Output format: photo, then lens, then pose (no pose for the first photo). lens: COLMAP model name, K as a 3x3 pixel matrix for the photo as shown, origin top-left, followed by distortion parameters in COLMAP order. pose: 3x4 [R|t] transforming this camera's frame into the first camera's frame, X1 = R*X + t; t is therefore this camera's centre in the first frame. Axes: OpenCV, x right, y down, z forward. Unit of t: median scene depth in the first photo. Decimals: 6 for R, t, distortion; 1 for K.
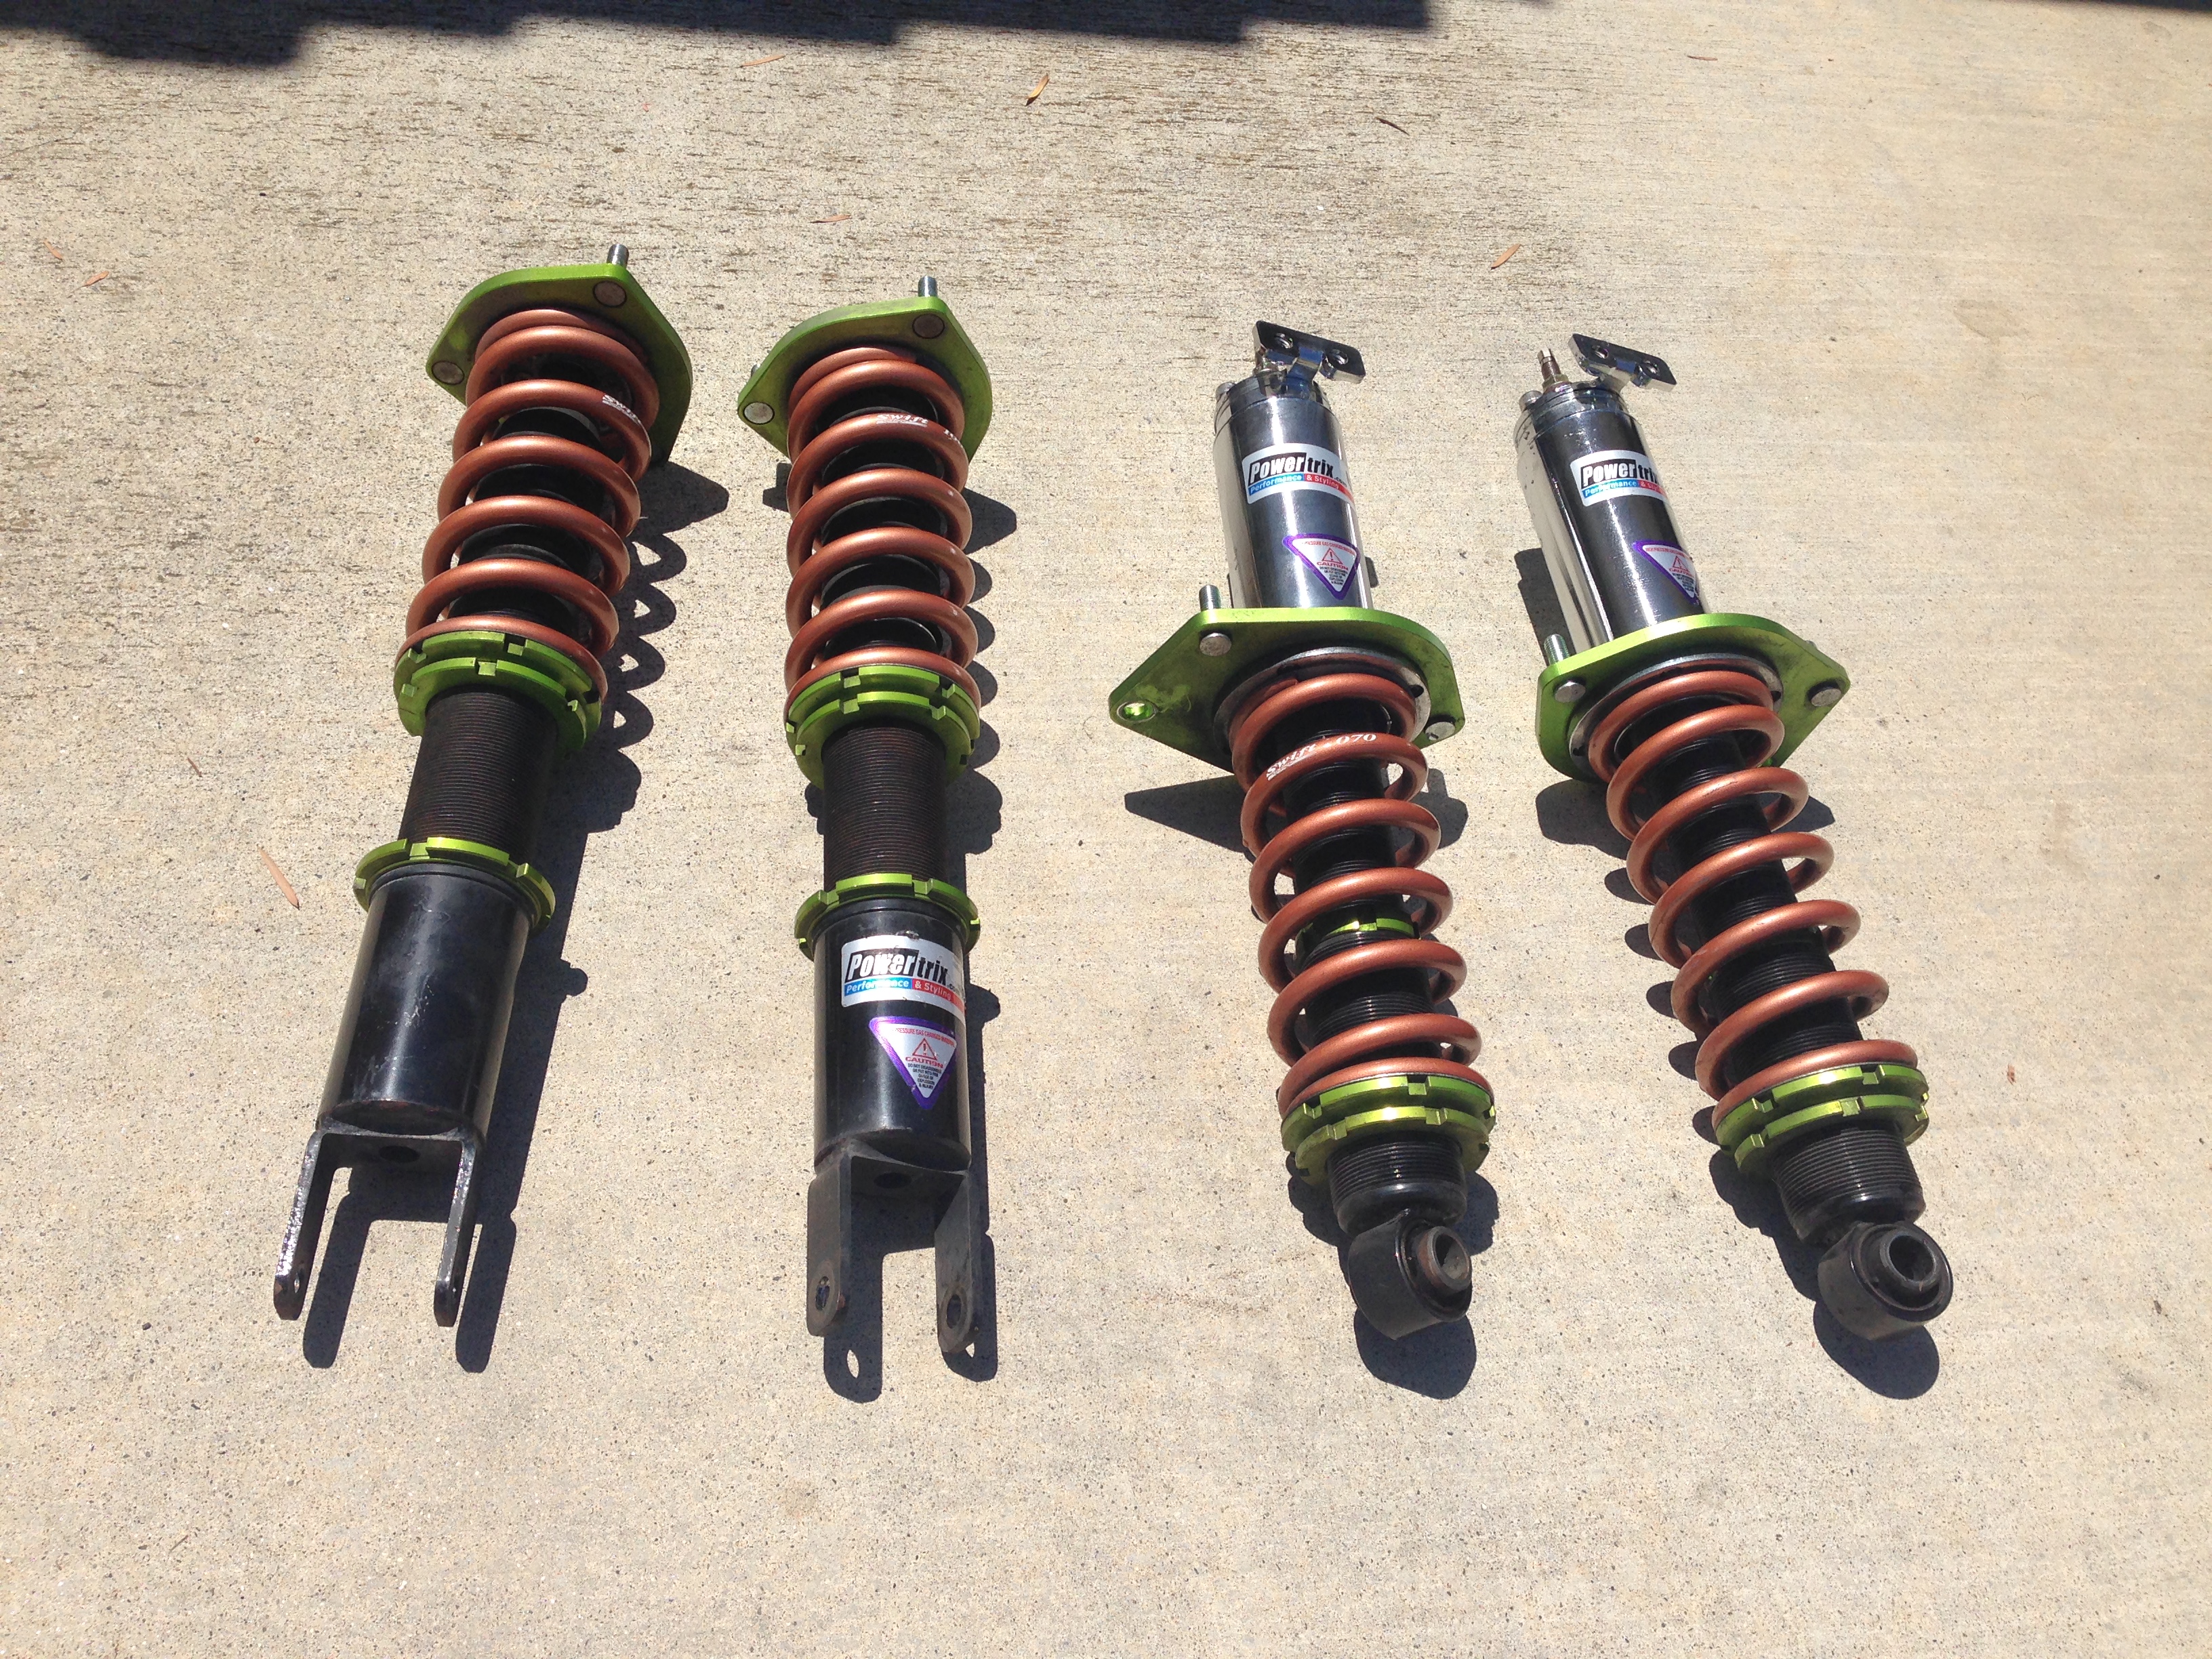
lens RADIAL K [[2139.9, 0, 1106.0], [0, 2139.9, 829.5], [0, 0, 1]] dist [0.167024, -0.336179]
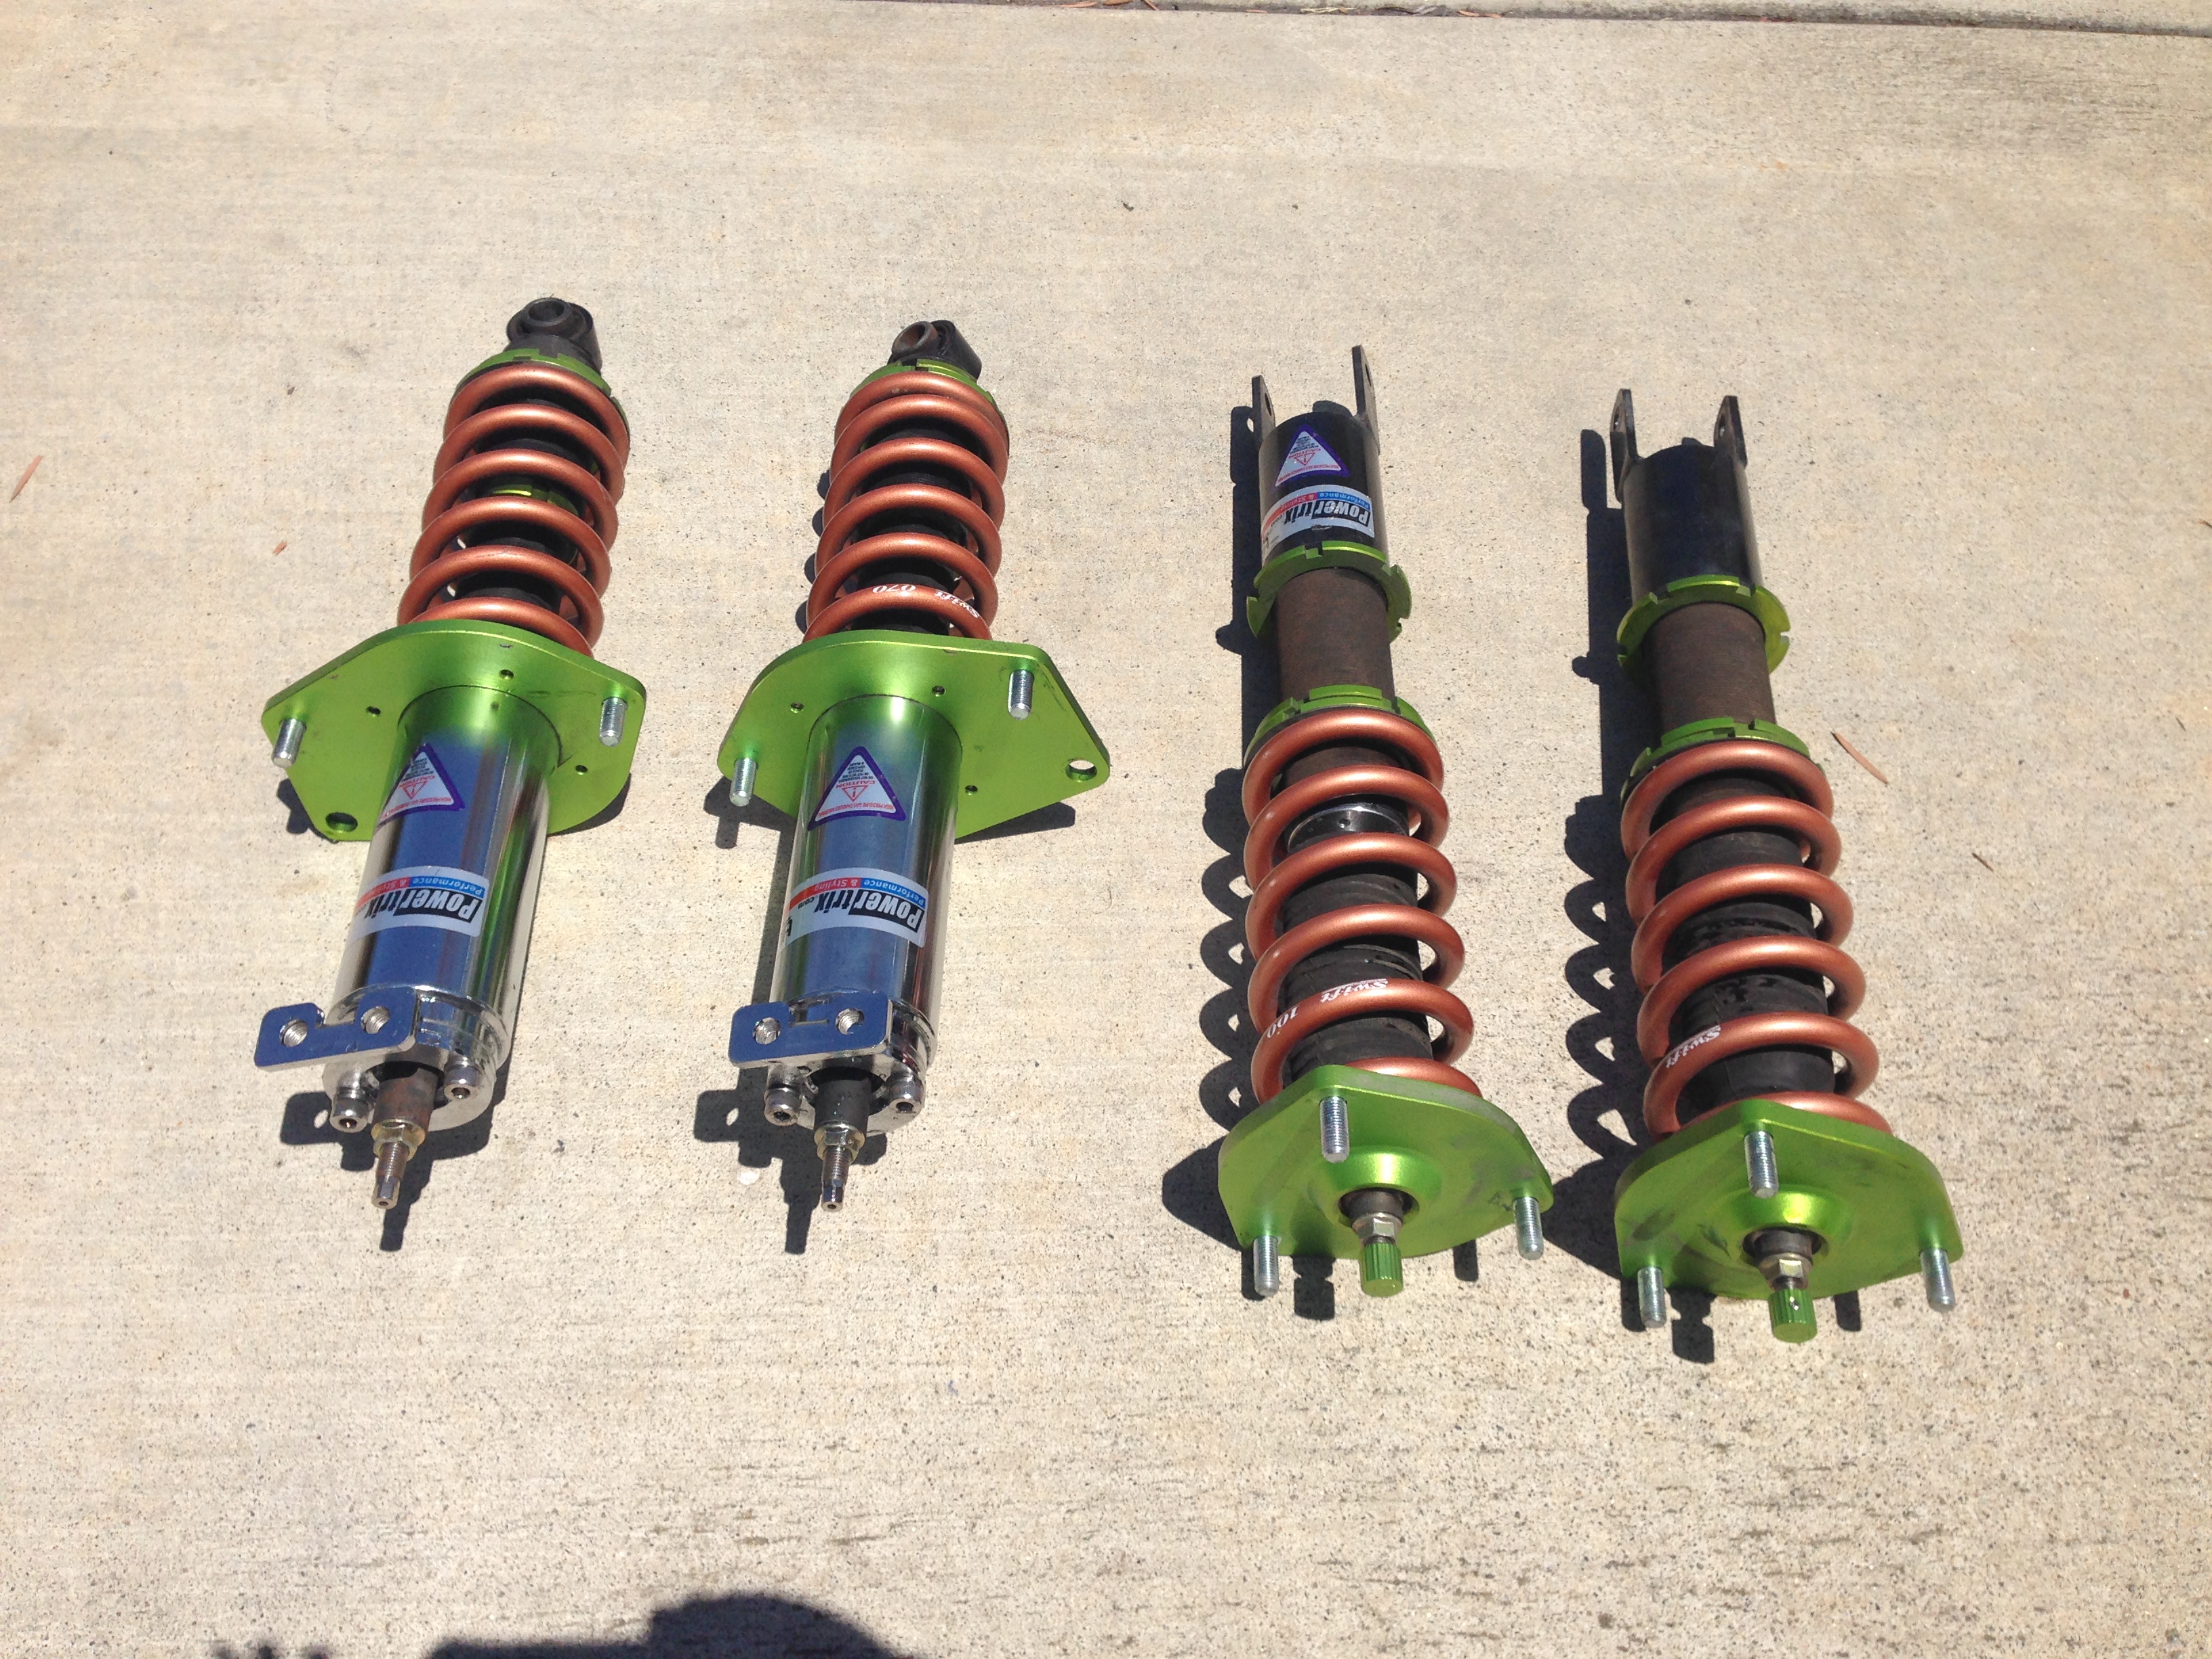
lens RADIAL K [[2139.9, 0, 1106.0], [0, 2139.9, 829.5], [0, 0, 1]] dist [0.167024, -0.336179]
pose [[-0.977411, -0.196624, -0.077505, 0.071743], [-0.034200, -0.214744, 0.976071, -0.993001], [-0.208562, 0.956674, 0.203169, 0.834428]]
